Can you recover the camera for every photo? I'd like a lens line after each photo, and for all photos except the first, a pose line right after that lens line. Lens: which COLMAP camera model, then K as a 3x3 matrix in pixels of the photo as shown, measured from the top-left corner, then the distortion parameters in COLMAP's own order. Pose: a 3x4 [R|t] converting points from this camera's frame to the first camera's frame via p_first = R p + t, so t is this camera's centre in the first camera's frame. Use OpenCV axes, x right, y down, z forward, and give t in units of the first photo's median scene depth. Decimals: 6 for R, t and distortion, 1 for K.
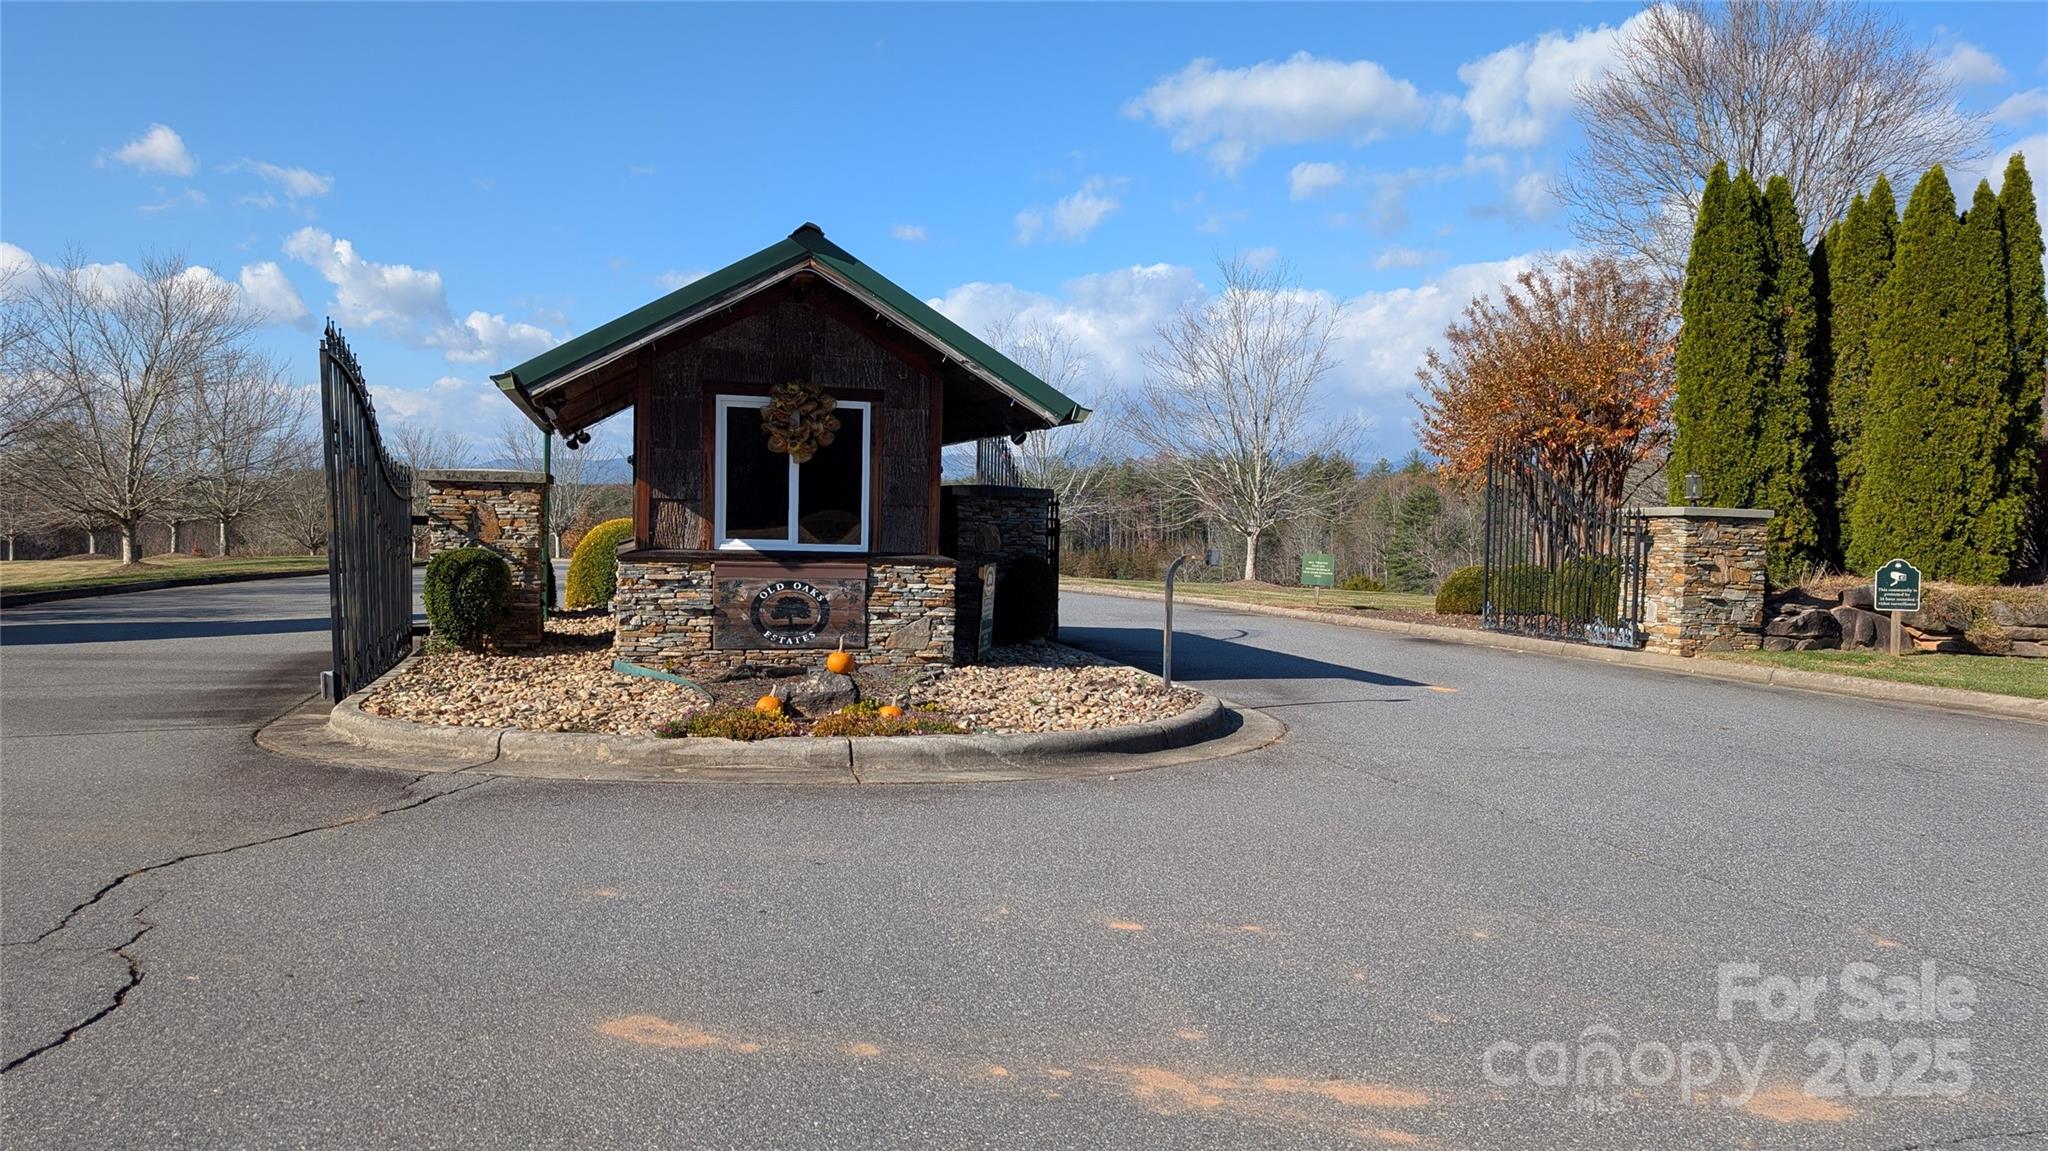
lens RADIAL K [[1524.4, 0, 1024.0], [0, 1524.4, 575.5], [0, 0, 1]] dist [0.106346, -0.135652]
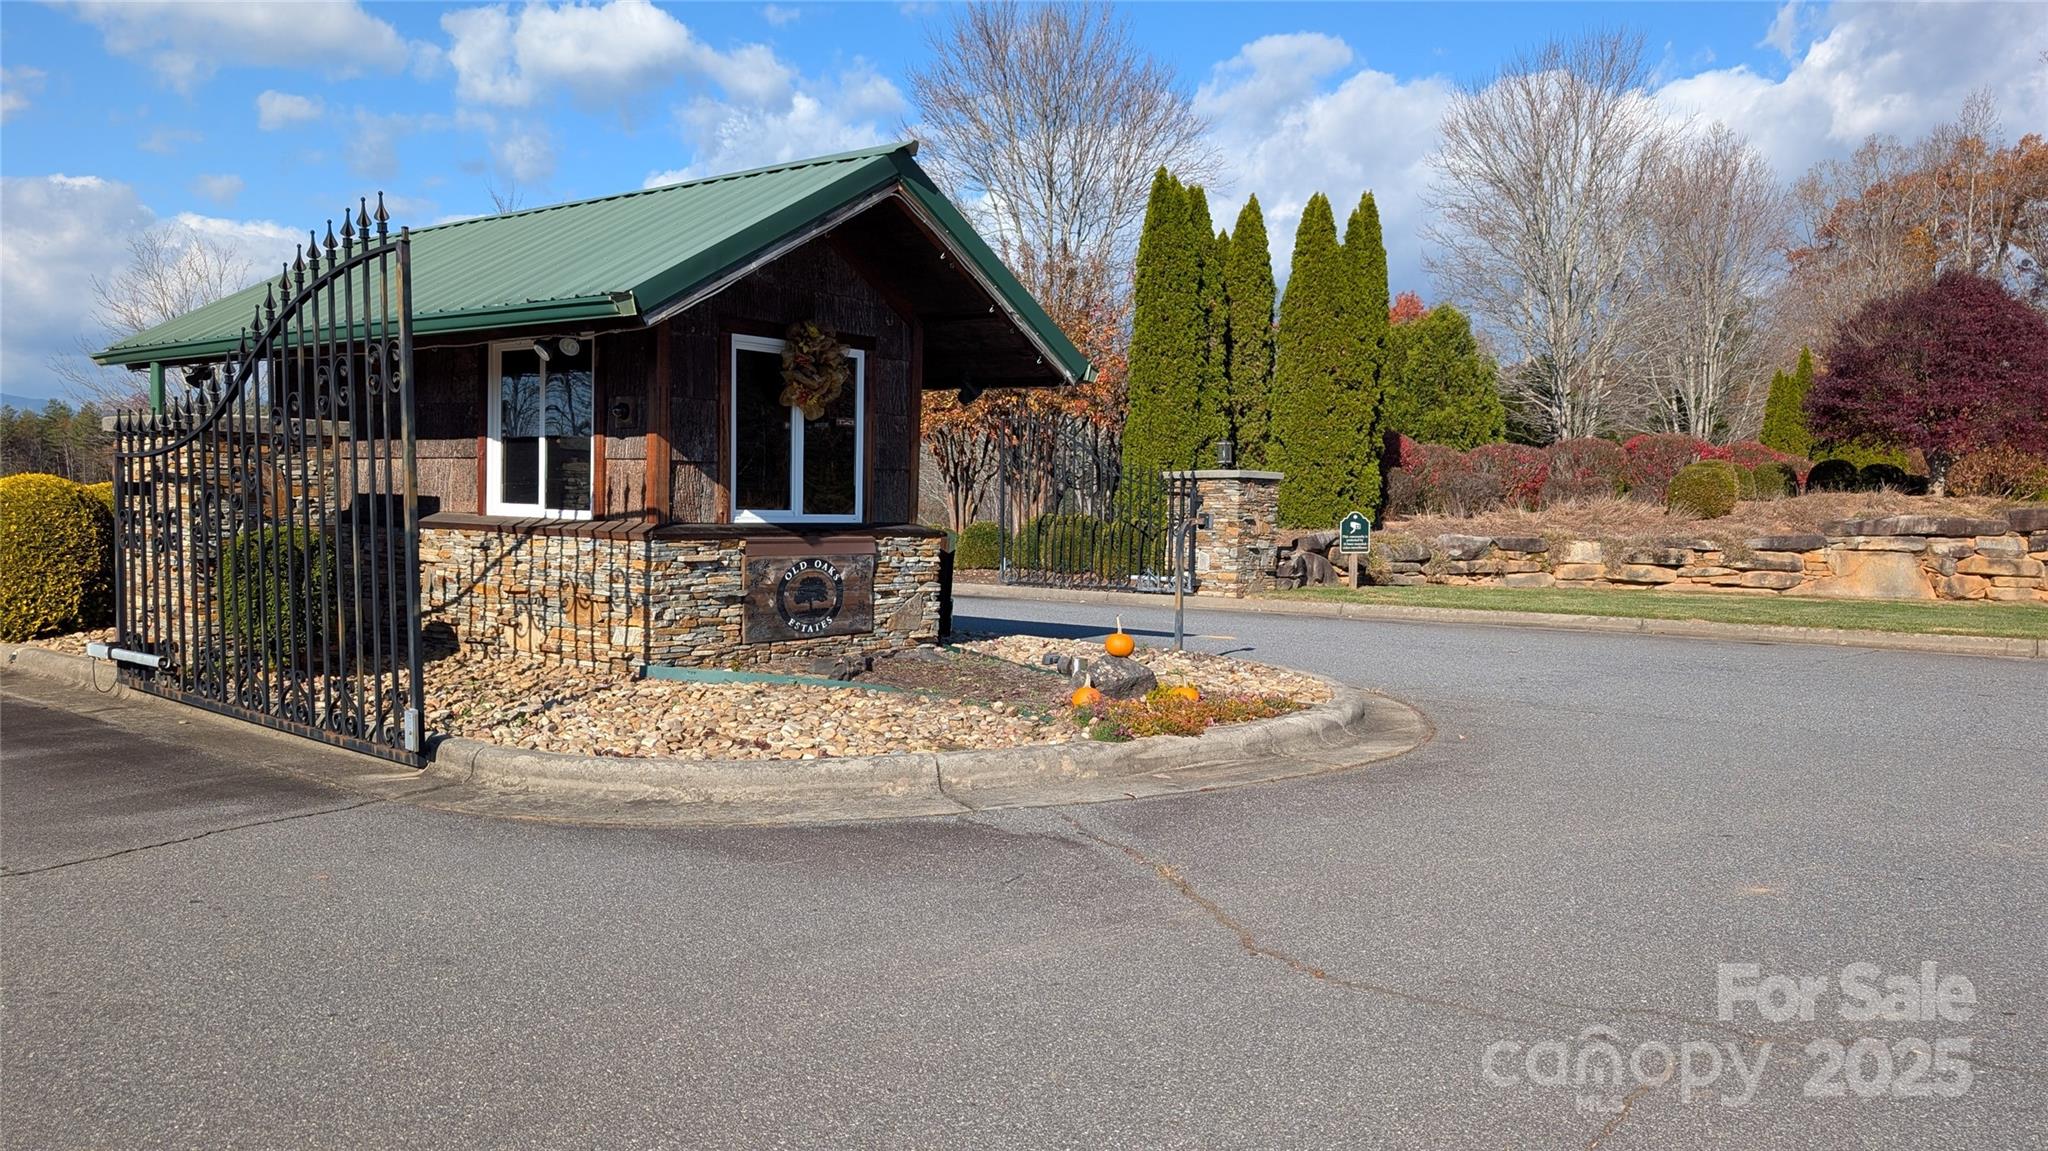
lens RADIAL K [[1524.4, 0, 1024.0], [0, 1524.4, 575.5], [0, 0, 1]] dist [0.106346, -0.135652]
pose [[0.804696, -0.039638, 0.592363, -0.551298], [0.022464, 0.999087, 0.036337, -0.014832], [-0.593262, -0.015933, 0.804852, 0.240948]]
